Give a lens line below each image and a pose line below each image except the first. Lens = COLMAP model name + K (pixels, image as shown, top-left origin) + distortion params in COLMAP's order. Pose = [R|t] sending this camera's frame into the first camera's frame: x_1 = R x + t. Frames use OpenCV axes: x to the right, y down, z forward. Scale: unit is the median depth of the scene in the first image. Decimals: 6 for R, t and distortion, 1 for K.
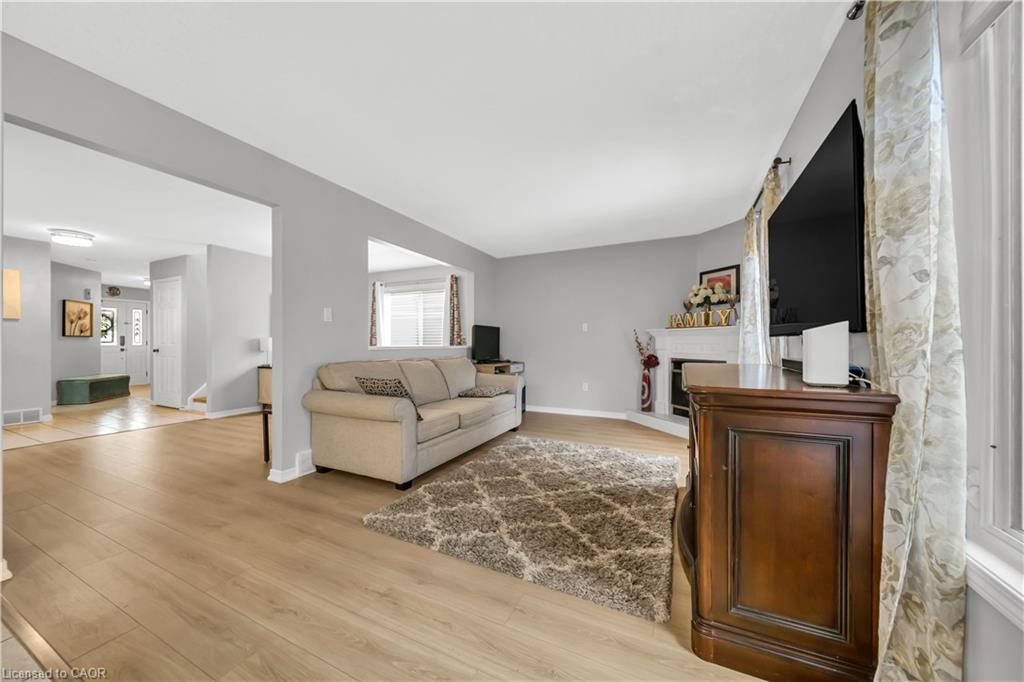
lens RADIAL K [[369.0, 0, 518.2], [0, 369.0, 343.5], [0, 0, 1]] dist [-0.004749, -0.000142]
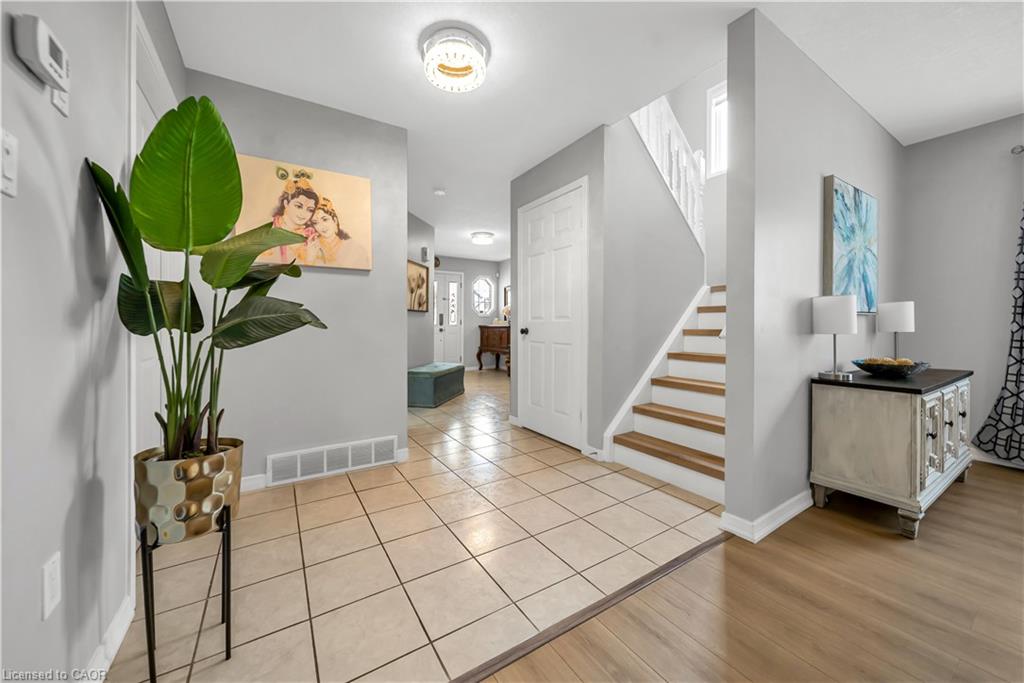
lens RADIAL K [[369.0, 0, 504.7], [0, 369.0, 326.6], [0, 0, 1]] dist [-0.004749, -0.000142]
pose [[0.845318, 0.000948, -0.534263, -1.039414], [-0.000150, 0.999999, 0.001537, 0.016493], [0.534264, -0.001219, 0.845317, 0.741070]]
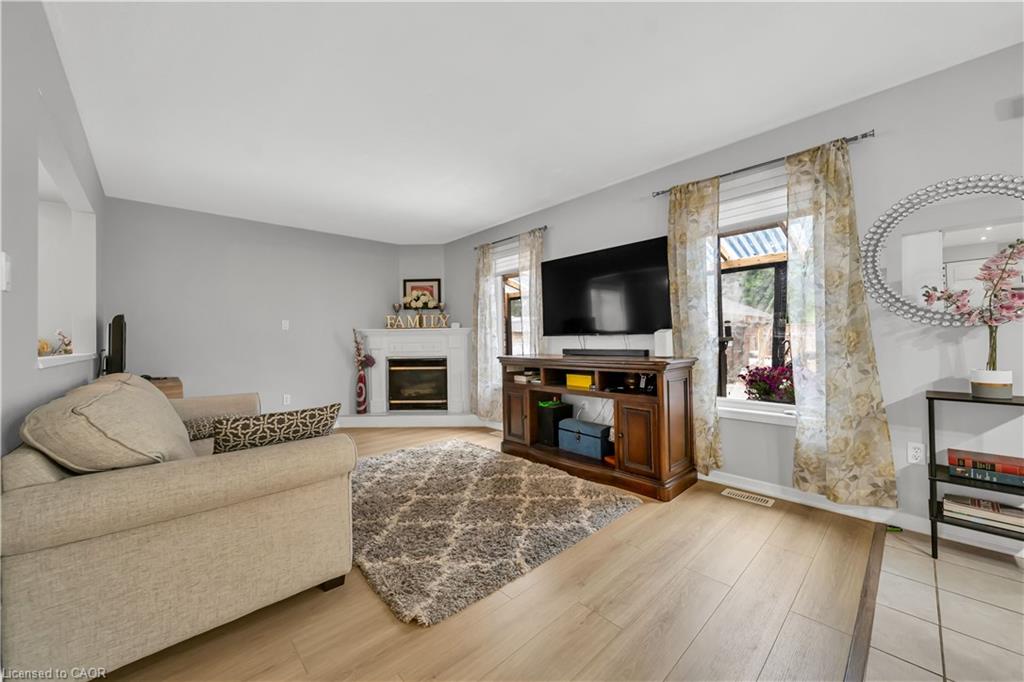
lens RADIAL K [[369.0, 0, 520.2], [0, 369.0, 336.1], [0, 0, 1]] dist [-0.004749, -0.000142]
pose [[0.362992, 0.004258, 0.931783, -0.469800], [0.017492, 0.999782, -0.011383, -0.001368], [-0.931628, 0.020430, 0.362838, 0.297000]]
